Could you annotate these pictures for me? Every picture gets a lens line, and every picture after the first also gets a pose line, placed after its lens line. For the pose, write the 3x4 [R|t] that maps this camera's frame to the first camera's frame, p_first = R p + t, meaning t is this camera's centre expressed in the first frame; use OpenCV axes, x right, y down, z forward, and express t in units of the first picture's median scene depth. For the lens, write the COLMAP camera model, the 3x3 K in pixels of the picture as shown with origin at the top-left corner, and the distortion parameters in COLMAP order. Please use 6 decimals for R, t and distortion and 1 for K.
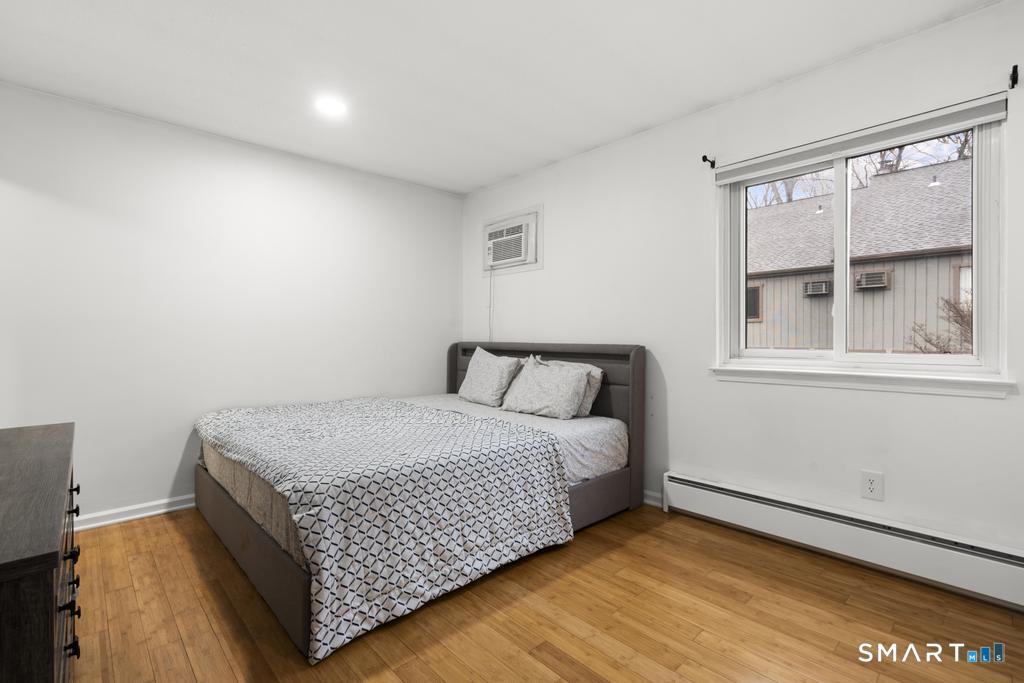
lens RADIAL K [[471.7, 0, 511.7], [0, 471.7, 339.6], [0, 0, 1]] dist [0.000040, 0.000890]
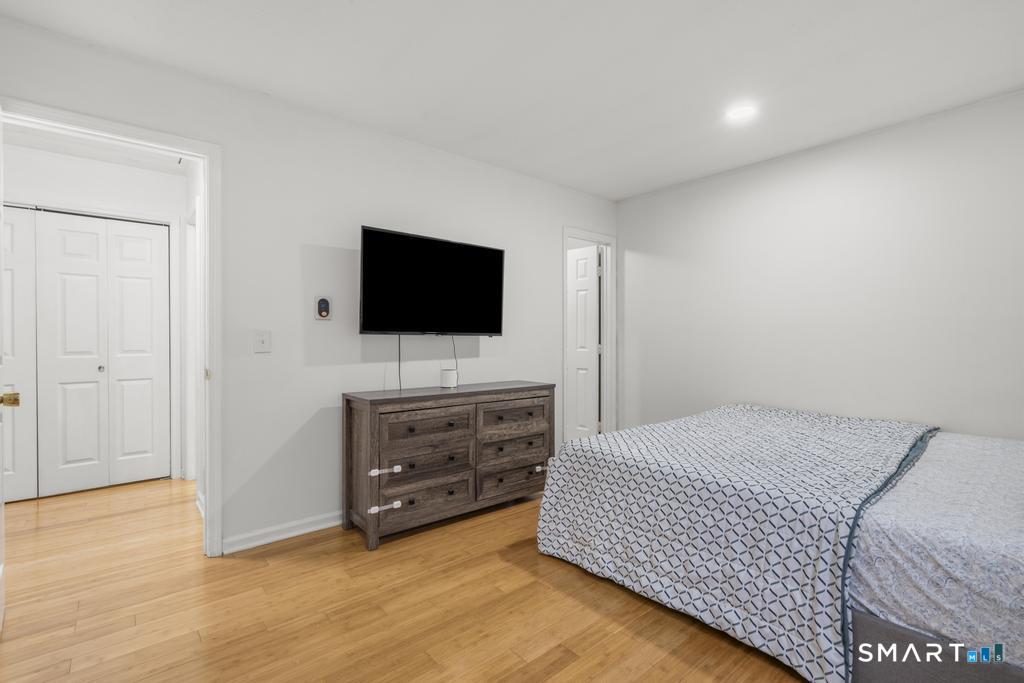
lens RADIAL K [[471.7, 0, 511.7], [0, 471.7, 339.6], [0, 0, 1]] dist [0.000040, 0.000890]
pose [[-0.048454, 0.004554, -0.998815, 0.899396], [-0.006330, 0.999968, 0.004866, -0.015071], [0.998805, 0.006558, -0.048423, 0.778369]]
